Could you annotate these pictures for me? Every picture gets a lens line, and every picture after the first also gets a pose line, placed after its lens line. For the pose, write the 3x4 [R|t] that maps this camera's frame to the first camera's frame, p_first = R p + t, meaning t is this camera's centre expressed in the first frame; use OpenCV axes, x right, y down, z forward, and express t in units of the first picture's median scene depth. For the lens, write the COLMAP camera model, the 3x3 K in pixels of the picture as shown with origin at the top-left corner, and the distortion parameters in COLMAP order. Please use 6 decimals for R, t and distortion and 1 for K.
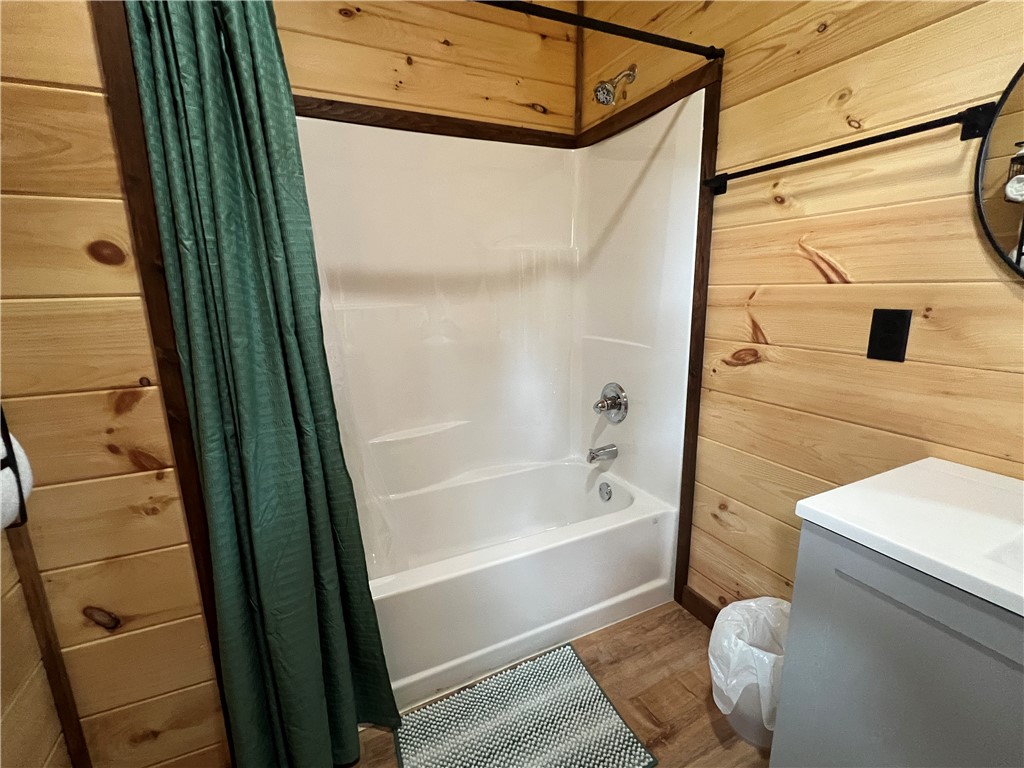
lens RADIAL K [[451.5, 0, 510.7], [0, 451.5, 384.0], [0, 0, 1]] dist [0.000734, 0.000070]
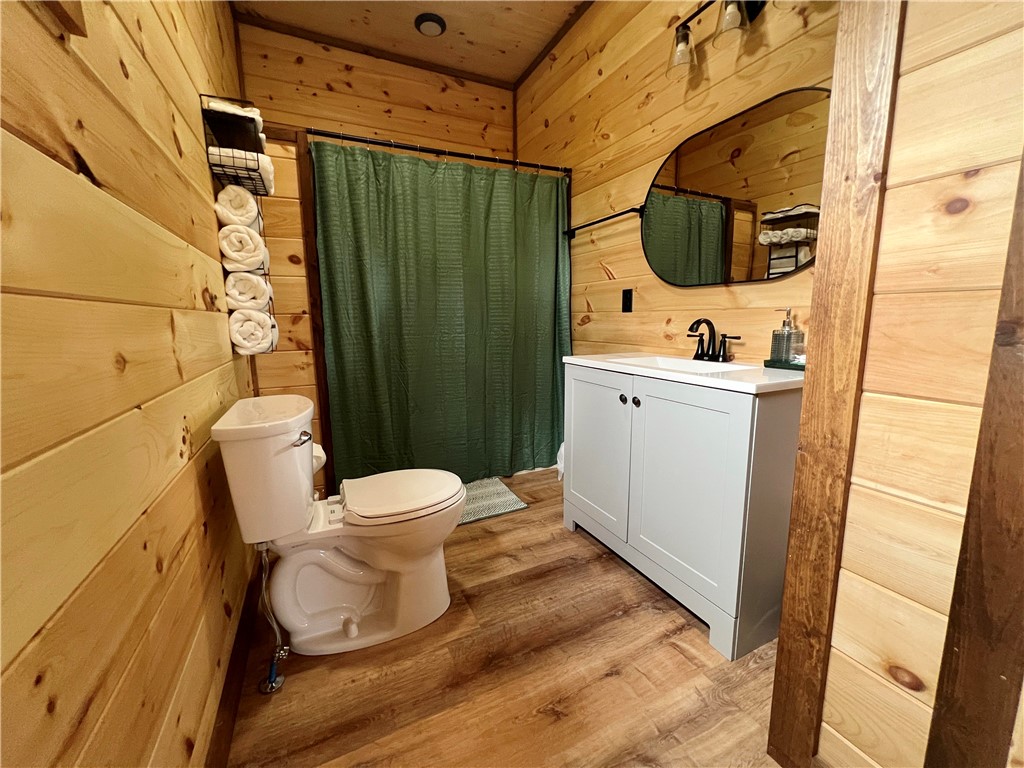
lens RADIAL K [[410.3, 0, 512.4], [0, 410.3, 382.1], [0, 0, 1]] dist [-0.004092, 0.000418]
pose [[0.999945, 0.005442, 0.008960, 0.227503], [-0.004962, 0.998596, -0.052738, 0.367165], [-0.009235, 0.052690, 0.998568, -0.914837]]
